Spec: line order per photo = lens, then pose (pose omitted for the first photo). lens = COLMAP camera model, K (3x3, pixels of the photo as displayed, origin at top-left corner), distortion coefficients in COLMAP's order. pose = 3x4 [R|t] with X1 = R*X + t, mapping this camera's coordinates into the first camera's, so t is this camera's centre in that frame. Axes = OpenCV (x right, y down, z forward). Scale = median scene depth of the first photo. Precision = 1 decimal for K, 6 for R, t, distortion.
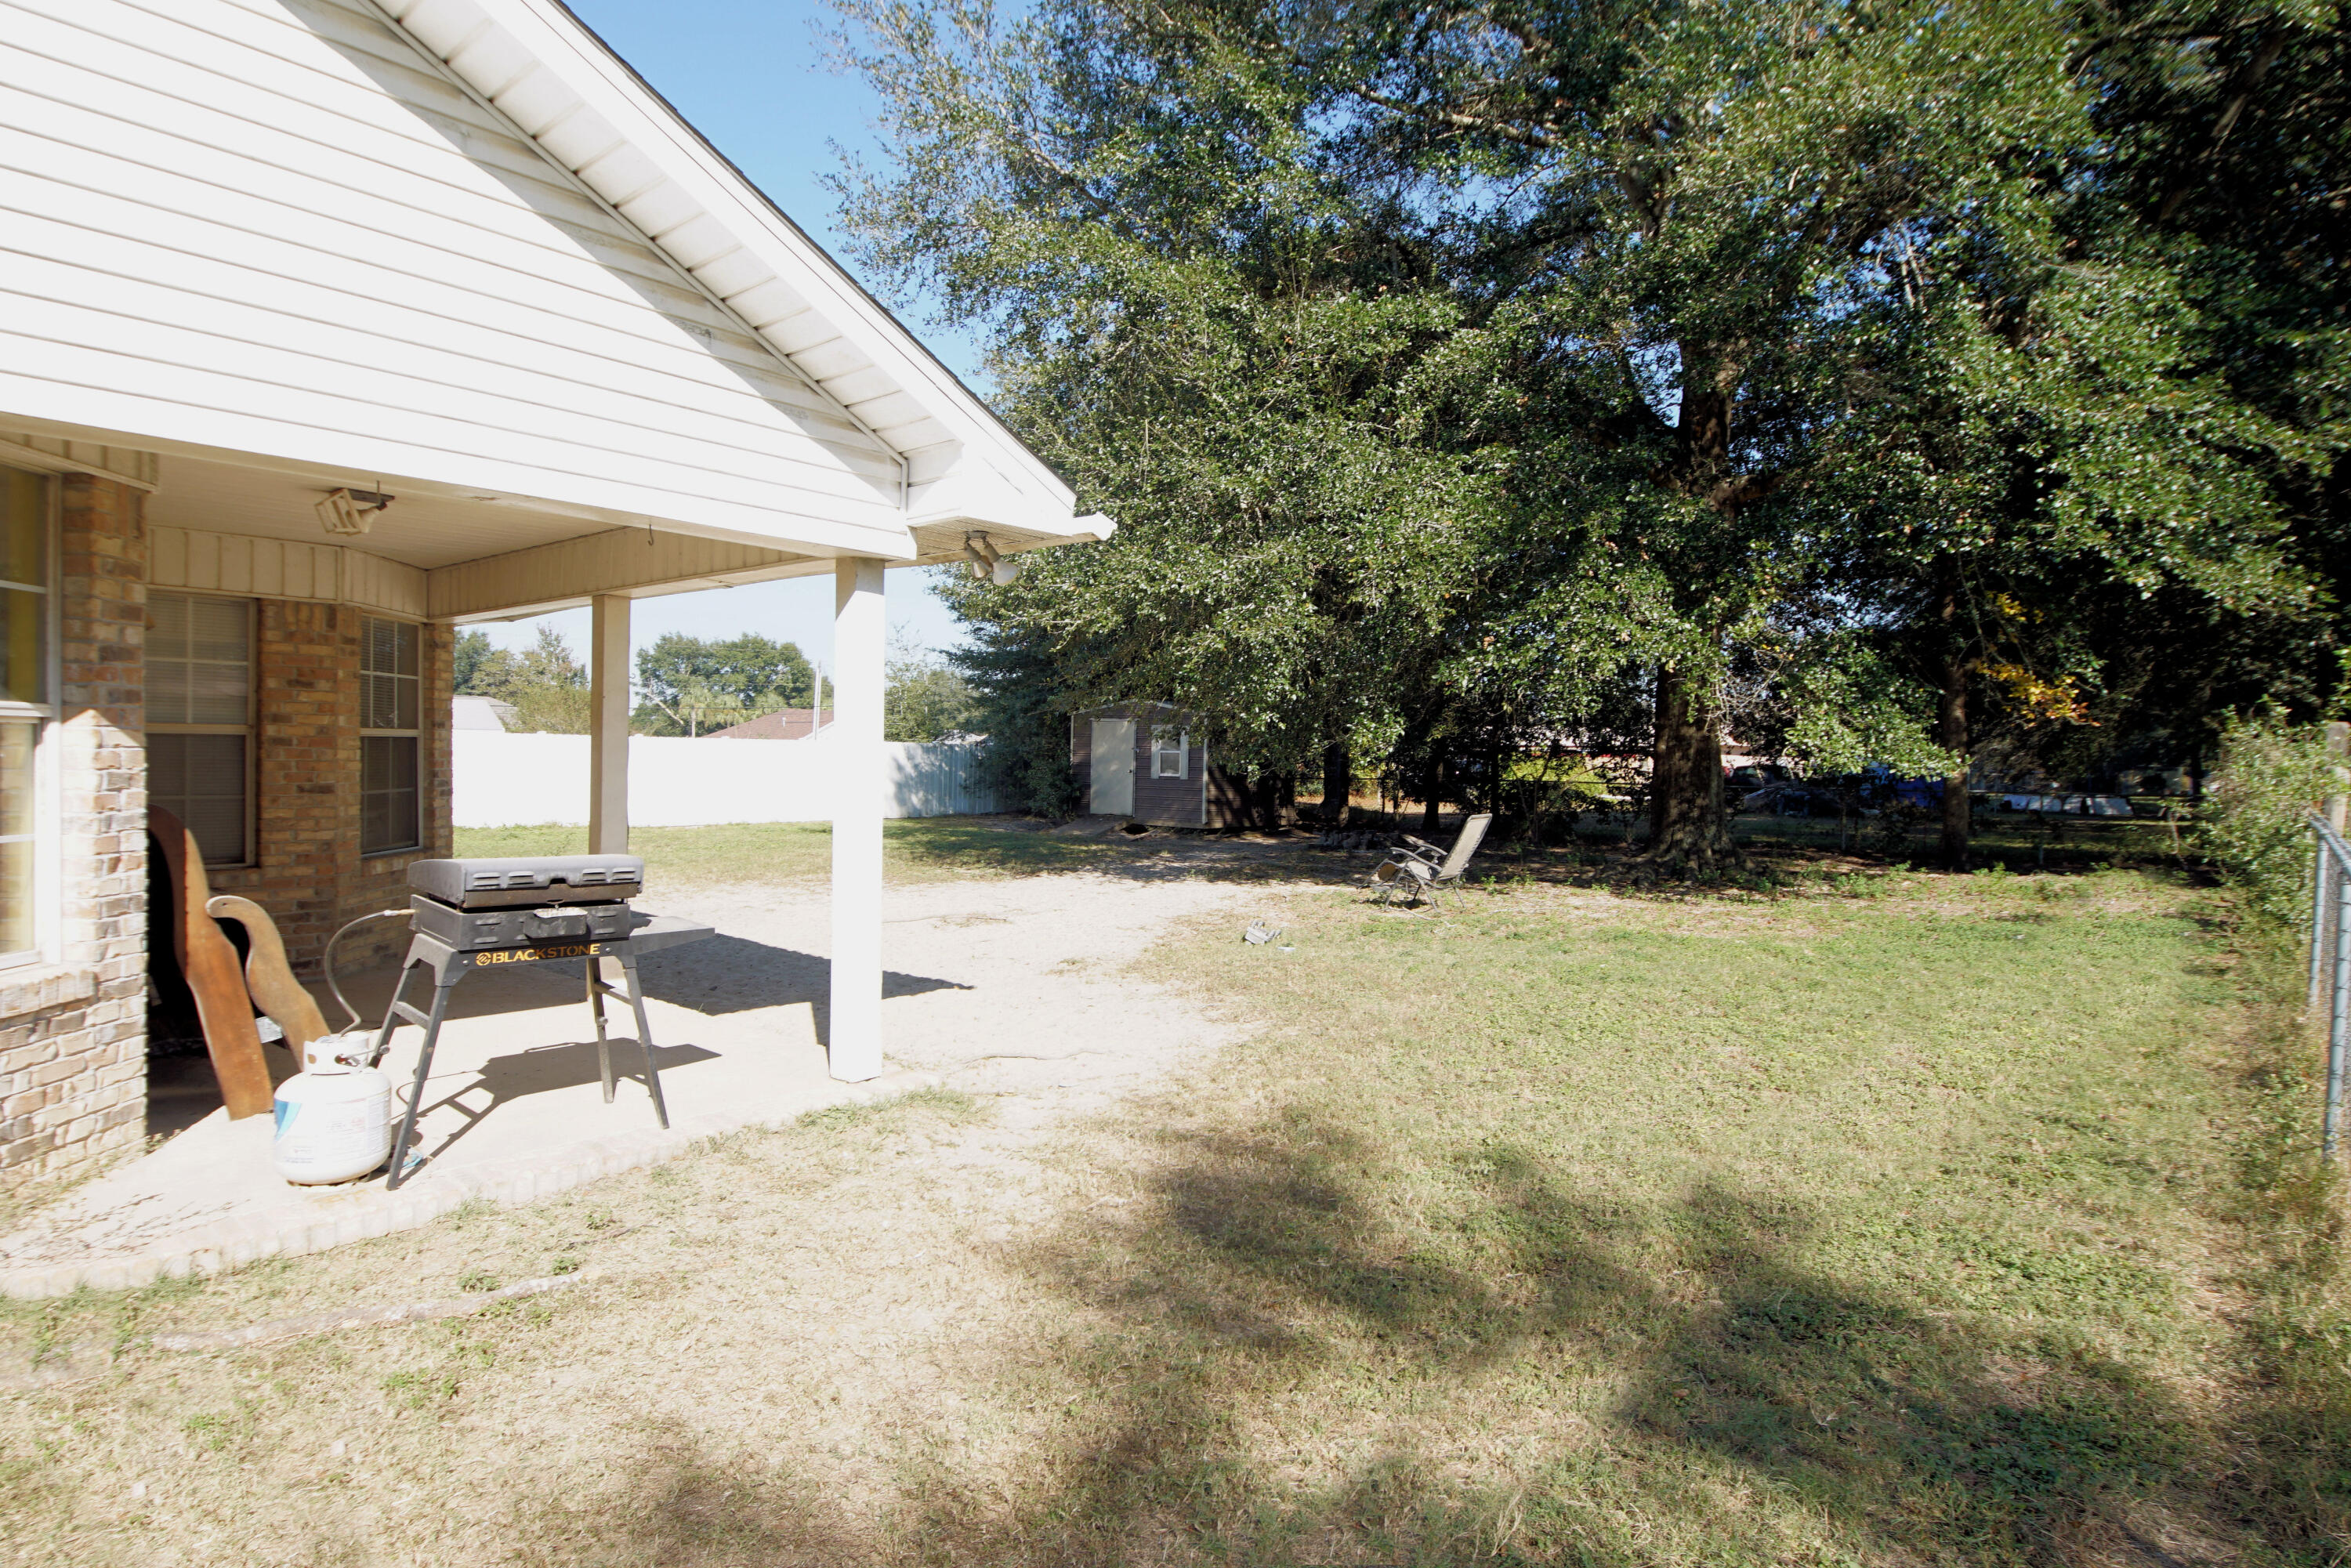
lens RADIAL K [[1262.8, 0, 1168.5], [0, 1262.8, 791.1], [0, 0, 1]] dist [0.024593, -0.022448]
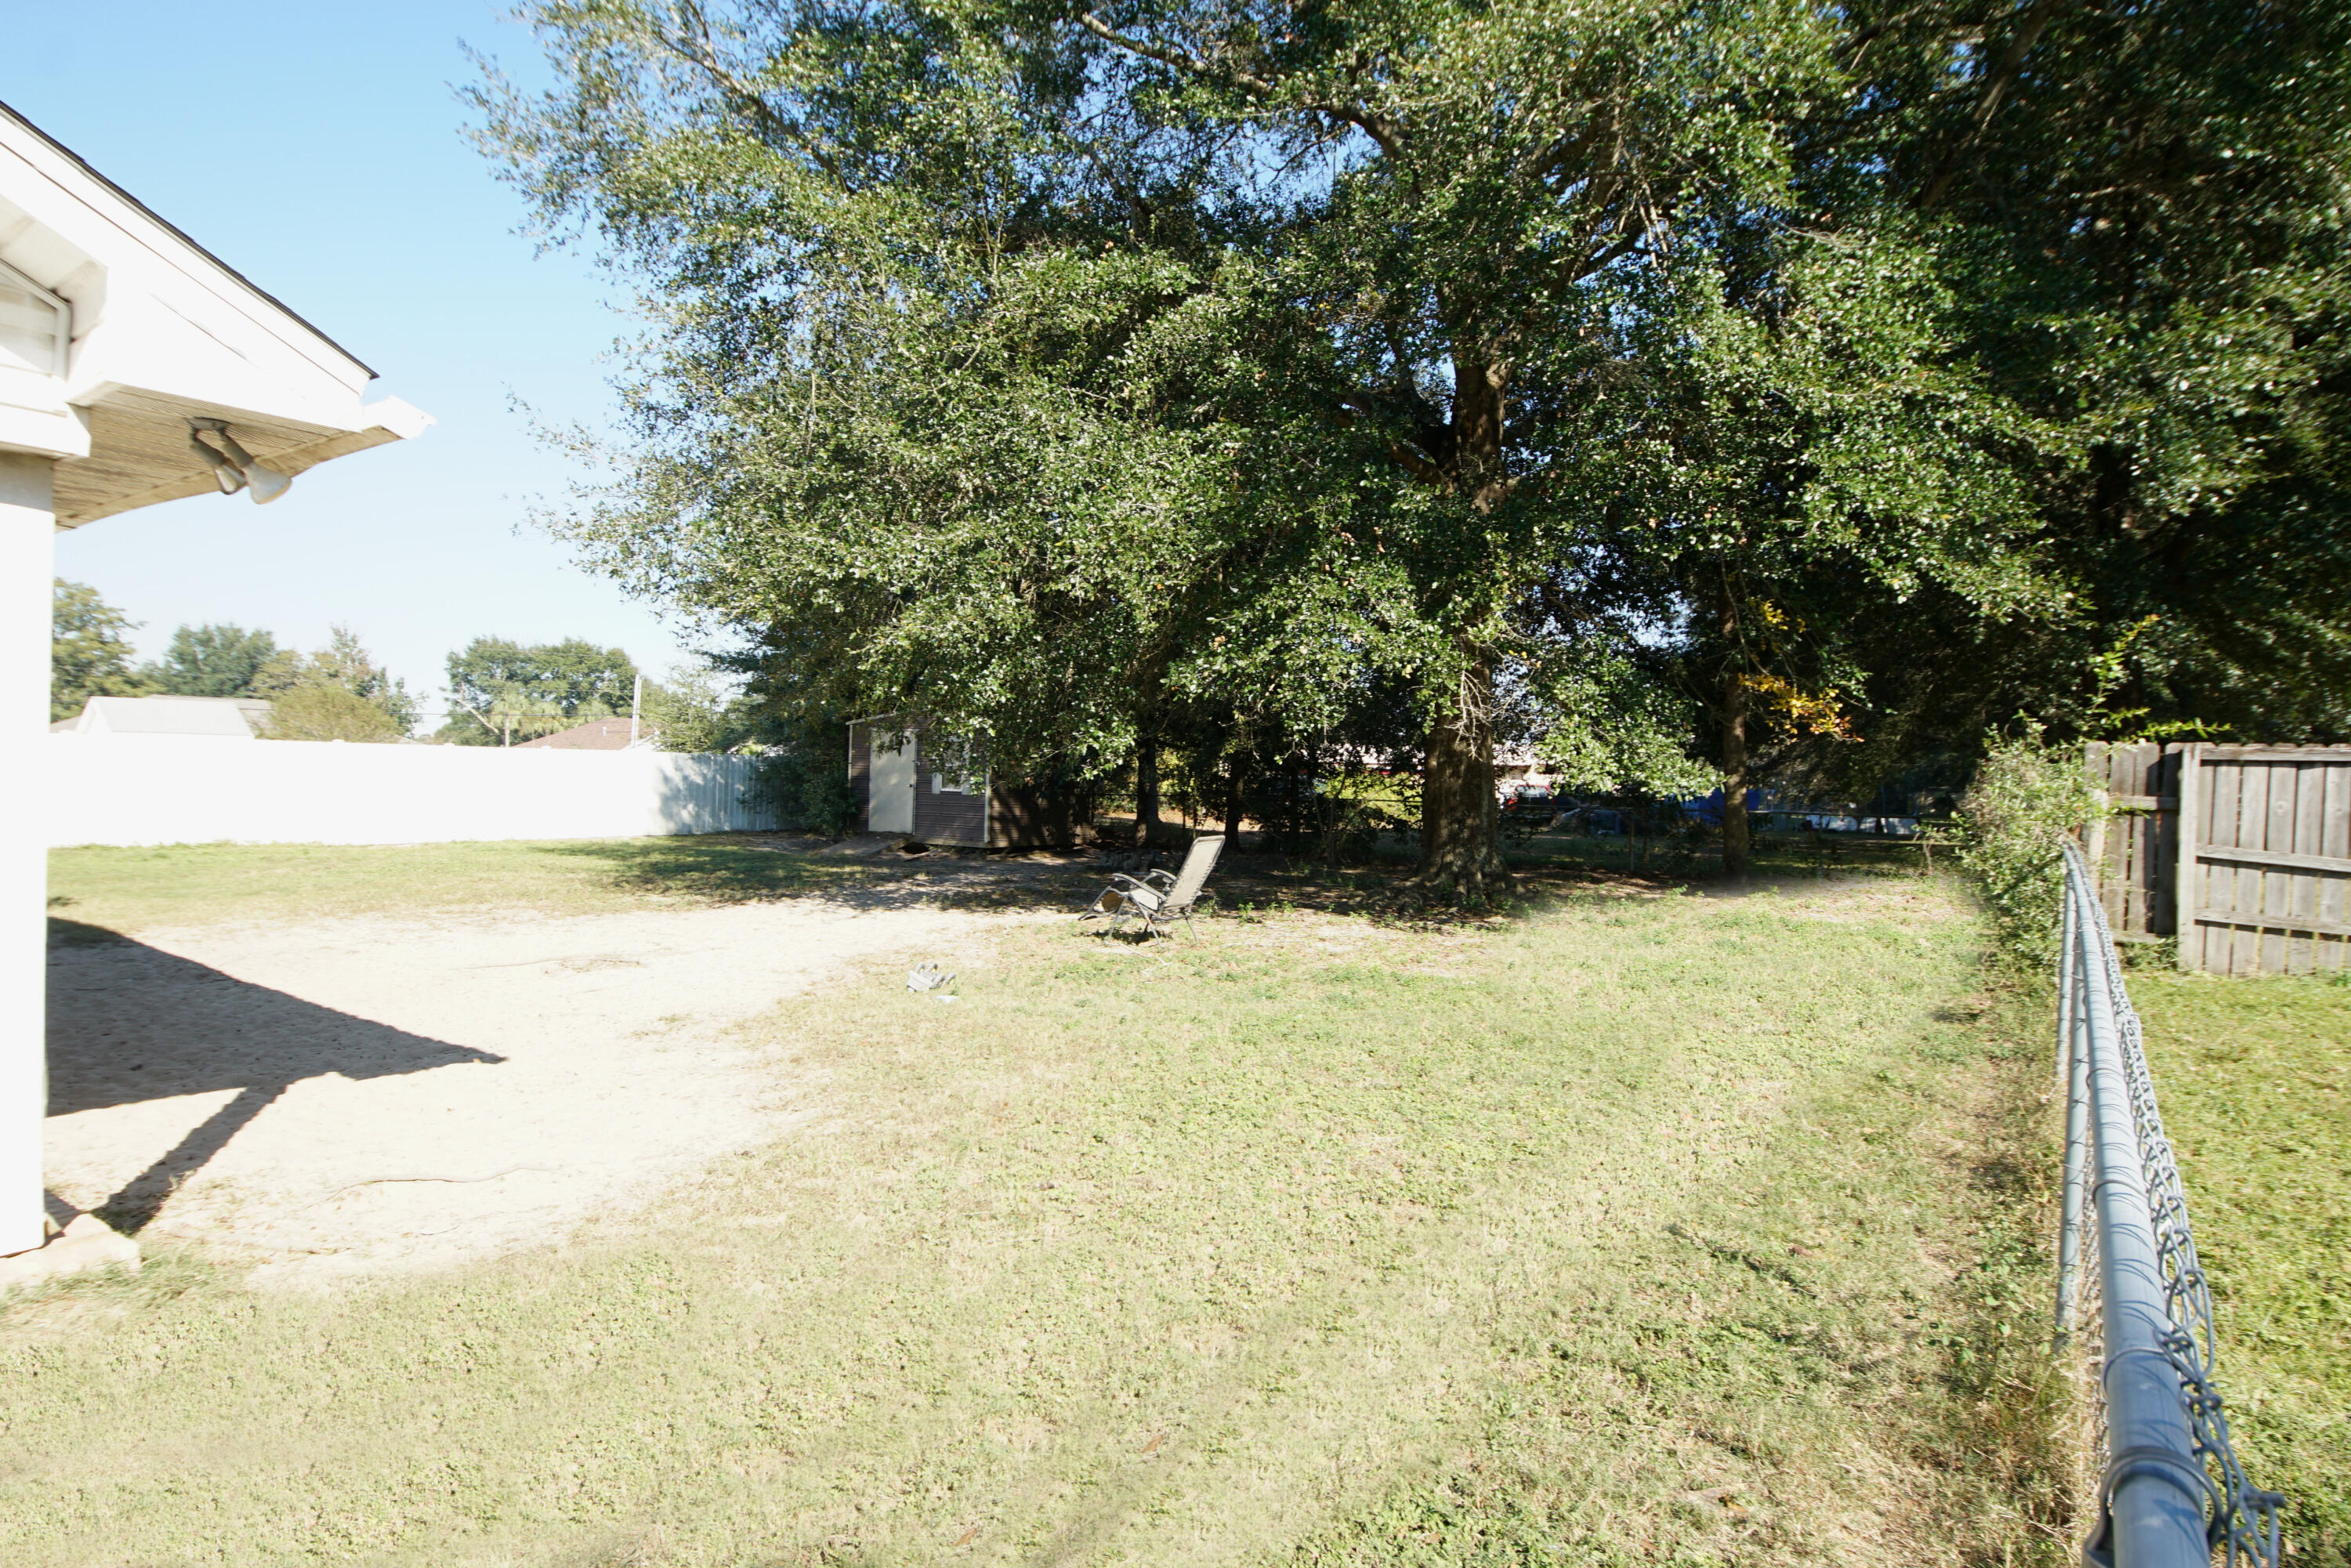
lens RADIAL K [[1262.8, 0, 1153.5], [0, 1262.8, 789.2], [0, 0, 1]] dist [0.024593, -0.022448]
pose [[0.995006, 0.006625, 0.099597, 0.122077], [-0.005262, 0.999889, -0.013947, -0.001890], [-0.099679, 0.013354, 0.994930, 0.123437]]
